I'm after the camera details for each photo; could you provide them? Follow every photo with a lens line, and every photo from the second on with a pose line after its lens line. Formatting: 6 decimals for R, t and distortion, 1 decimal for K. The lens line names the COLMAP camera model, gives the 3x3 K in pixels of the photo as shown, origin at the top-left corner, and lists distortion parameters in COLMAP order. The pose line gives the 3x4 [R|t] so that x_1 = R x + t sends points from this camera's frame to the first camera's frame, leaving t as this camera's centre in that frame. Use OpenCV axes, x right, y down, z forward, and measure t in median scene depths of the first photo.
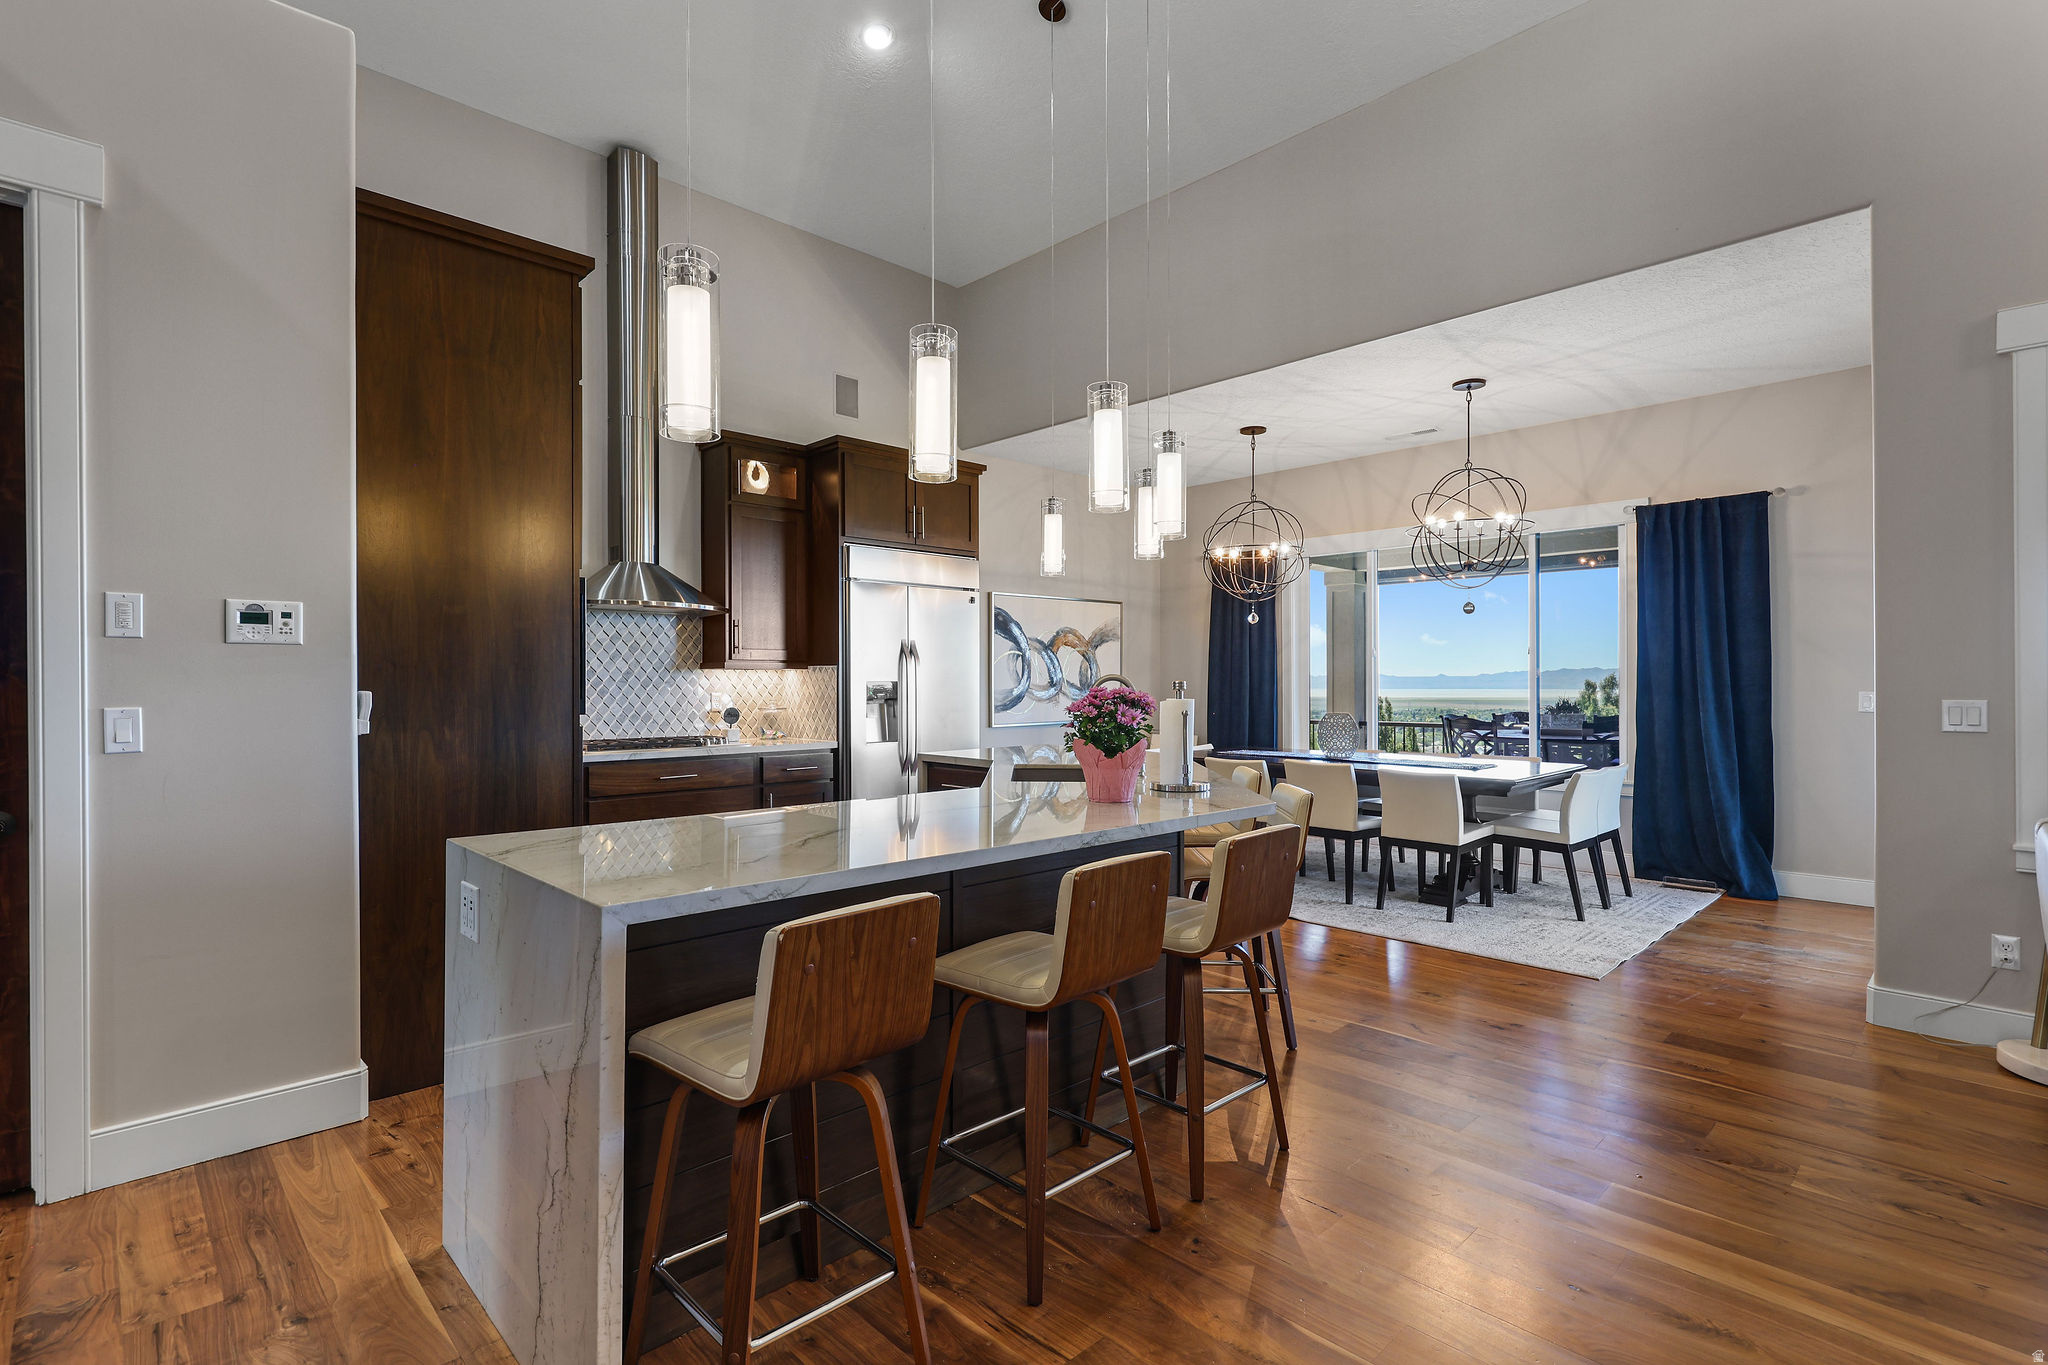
lens RADIAL K [[974.8, 0, 1015.9], [0, 974.8, 683.2], [0, 0, 1]] dist [0.003468, 0.000628]
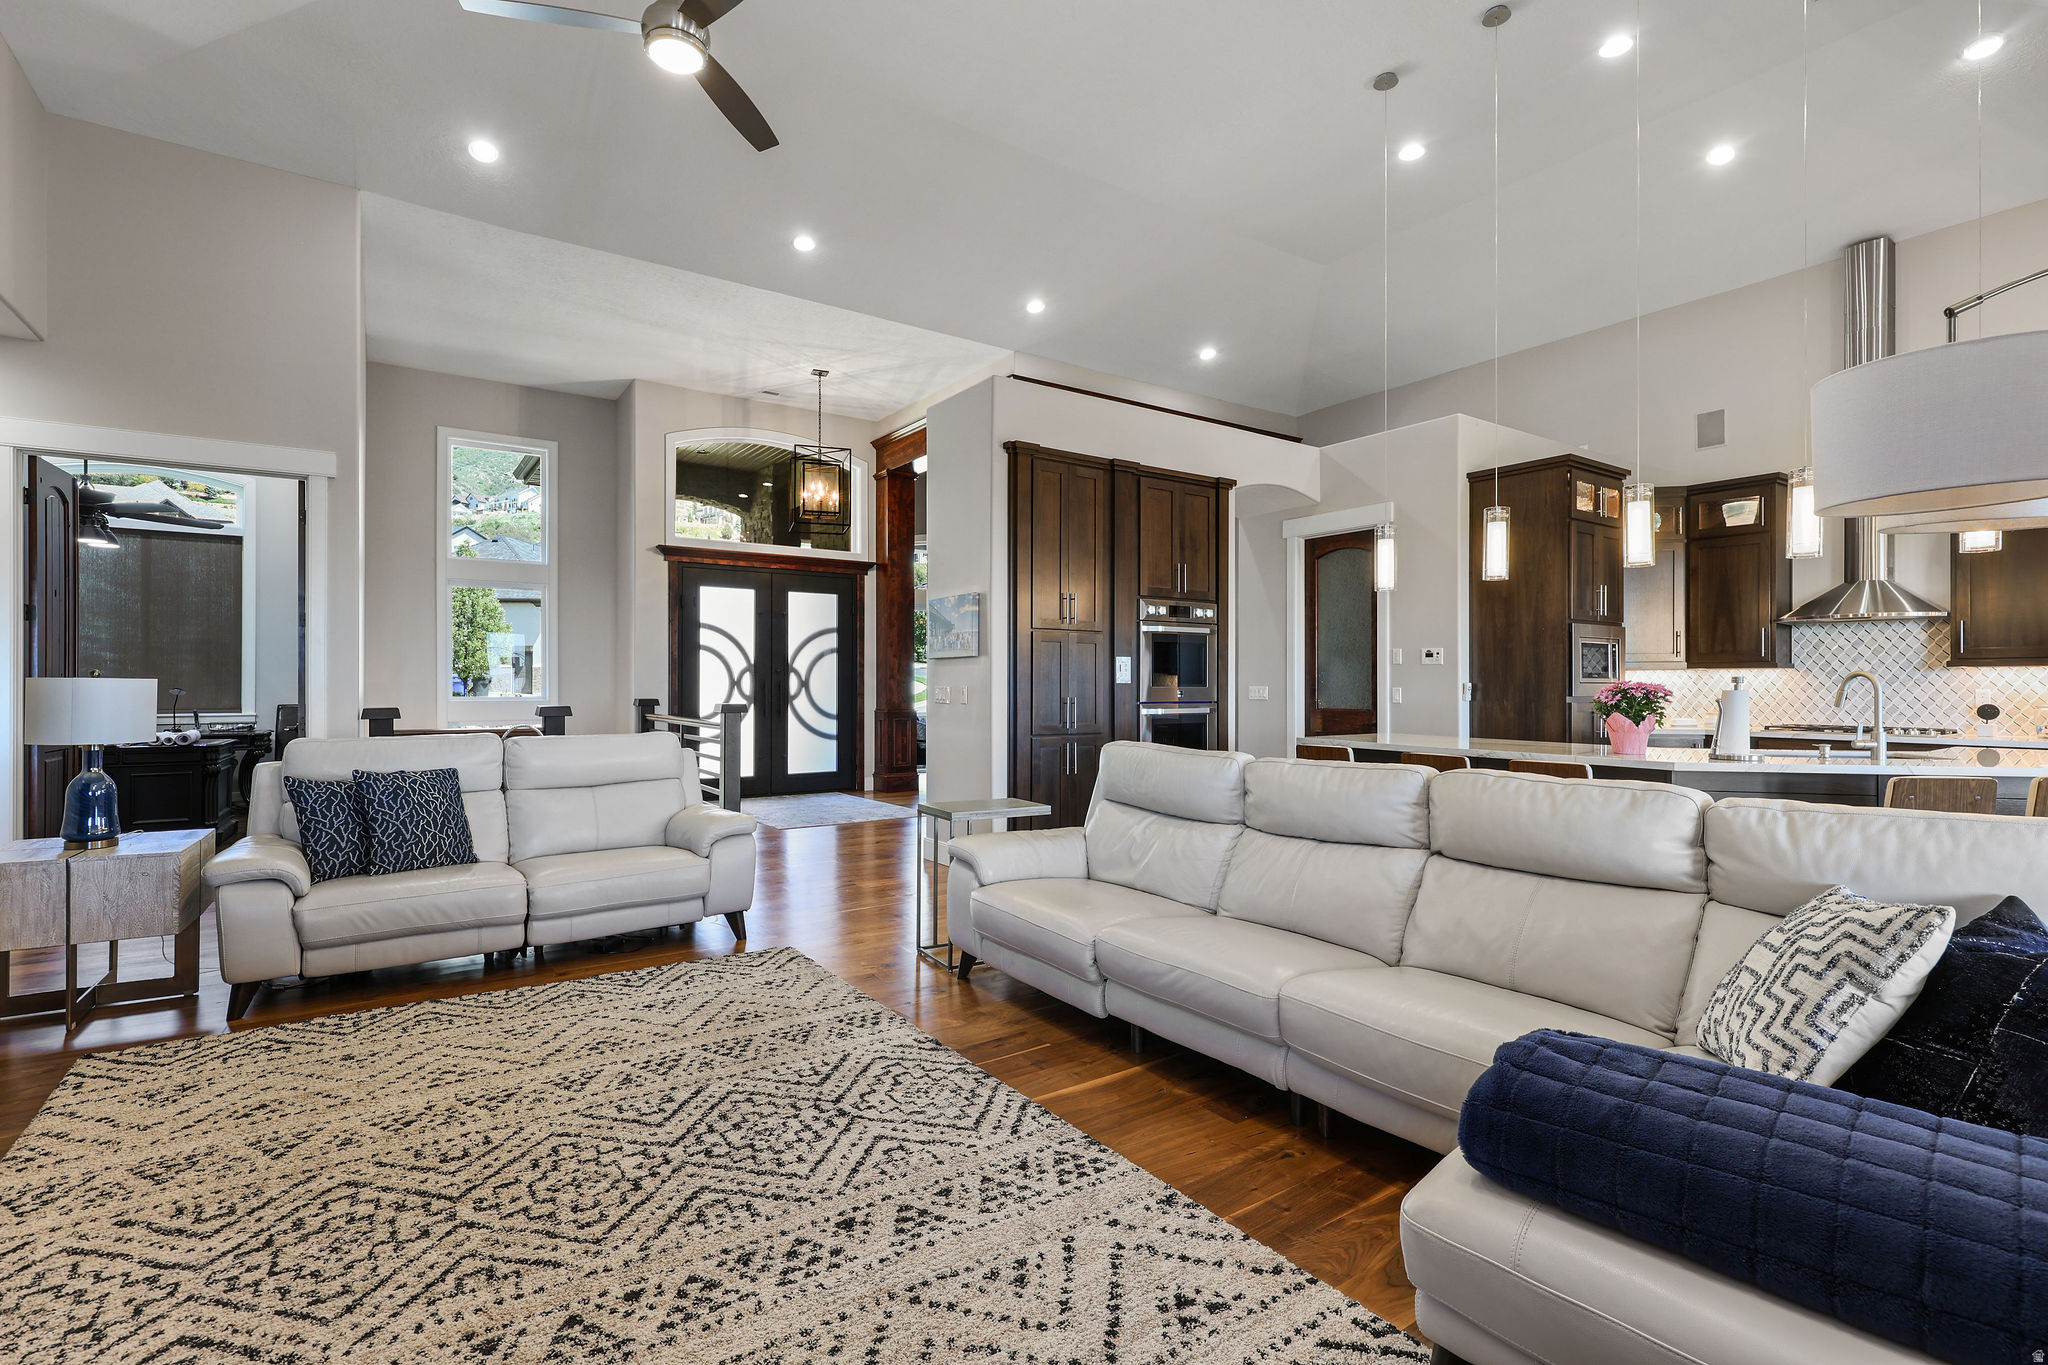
lens RADIAL K [[934.9, 0, 1007.8], [0, 934.9, 683.5], [0, 0, 1]] dist [-0.000578, -0.000279]
pose [[-0.163968, 0.002211, -0.986463, 0.864587], [-0.001984, 0.999995, 0.002572, 0.002453], [0.986464, 0.002379, -0.163963, 0.133345]]
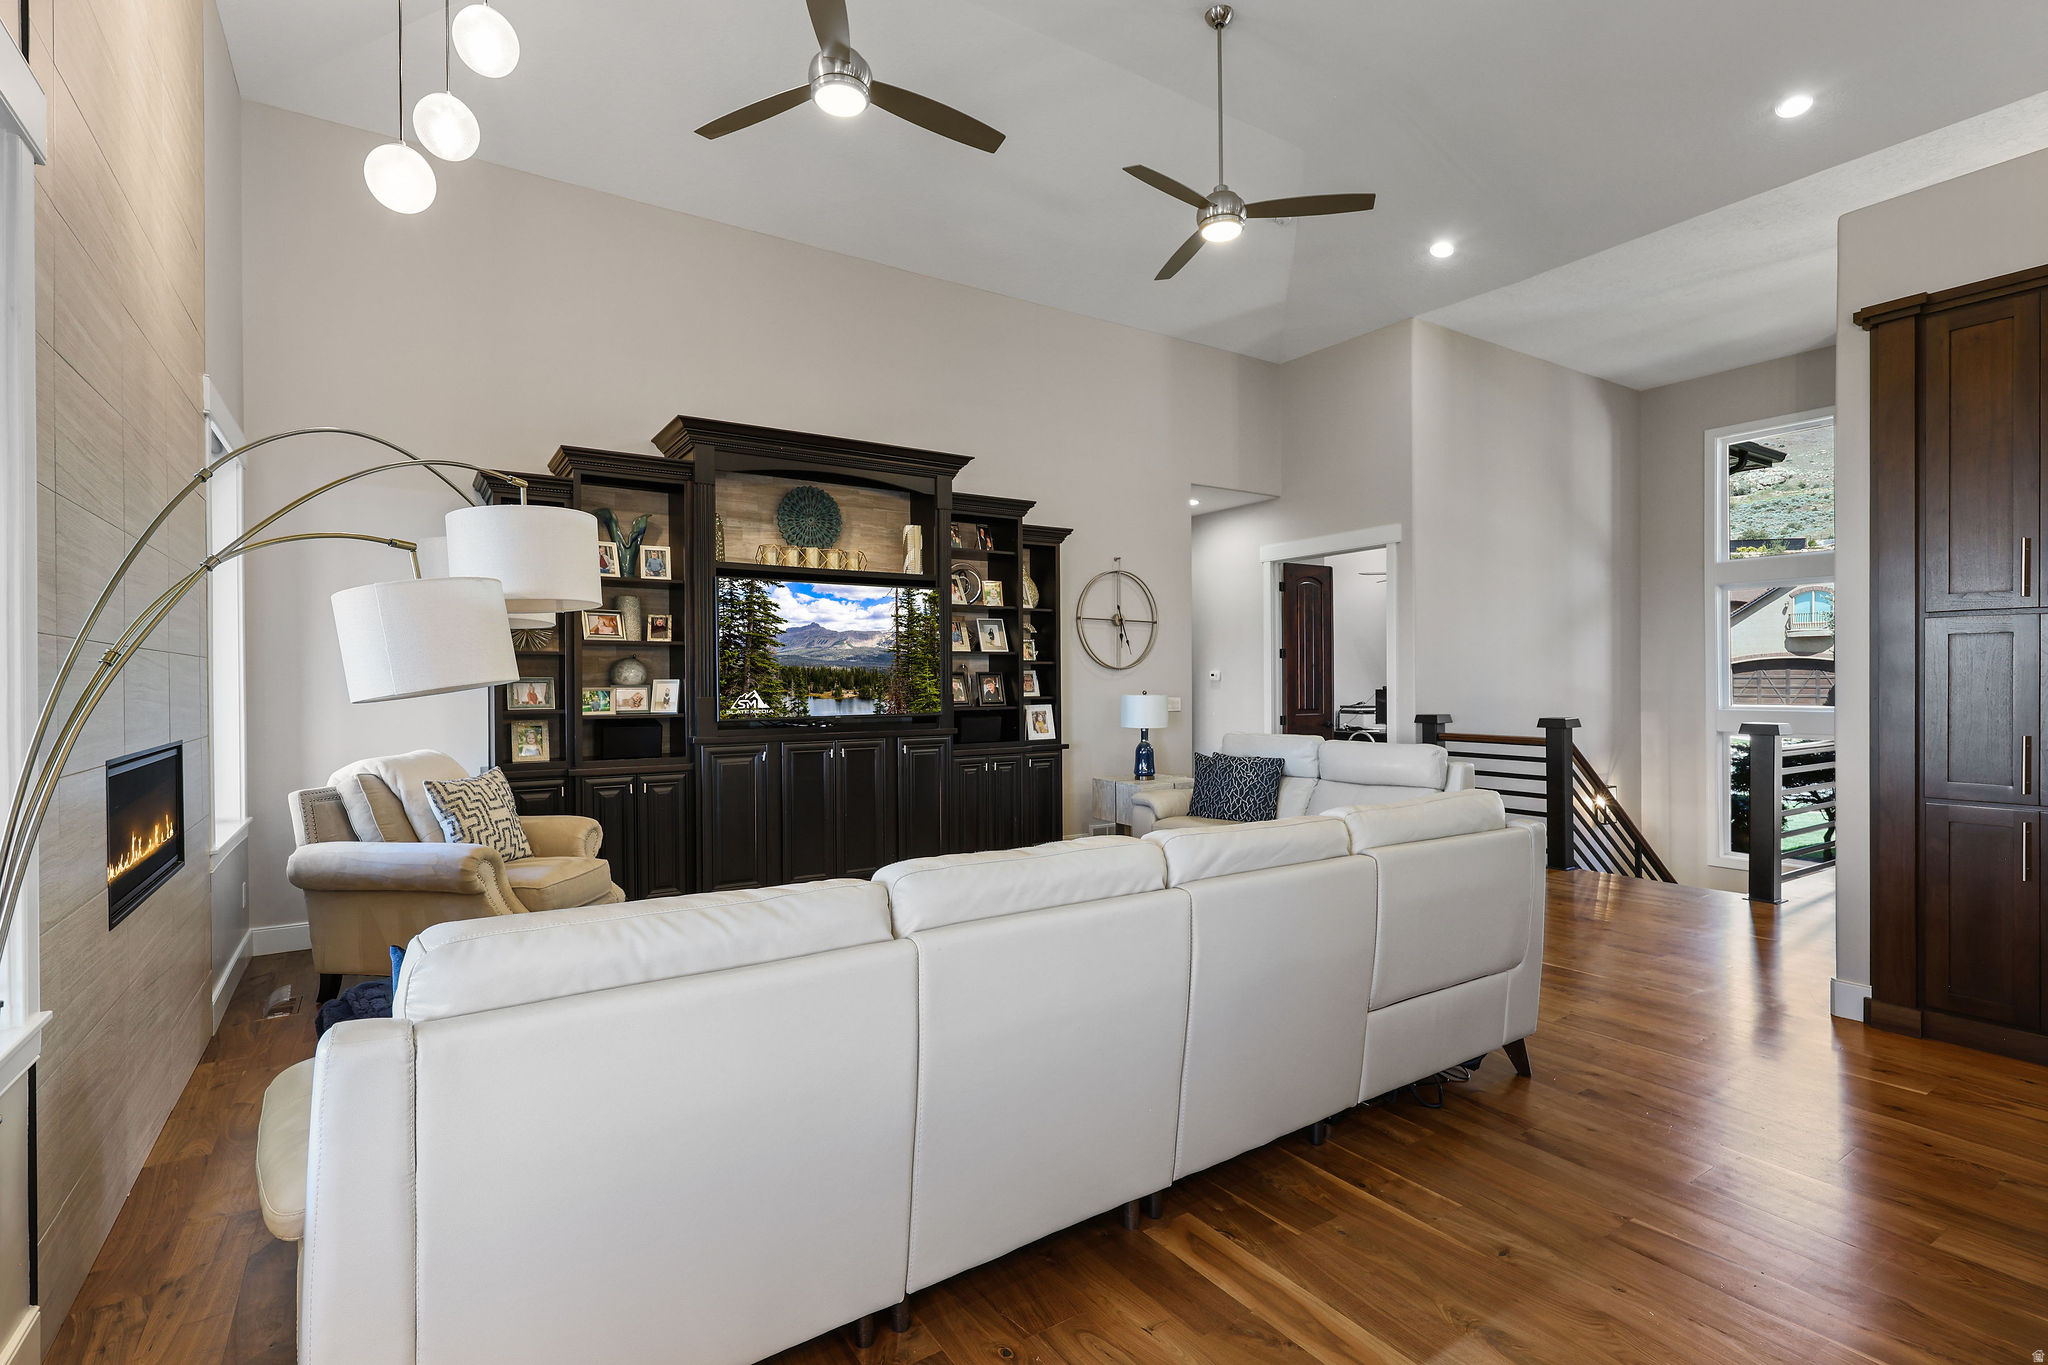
lens RADIAL K [[946.7, 0, 1022.0], [0, 946.7, 691.5], [0, 0, 1]] dist [0.001616, 0.000106]
pose [[-0.984036, 0.004393, 0.177913, 0.316468], [0.006214, 0.999934, 0.009679, -0.014670], [-0.177858, 0.010630, -0.983999, 0.668272]]
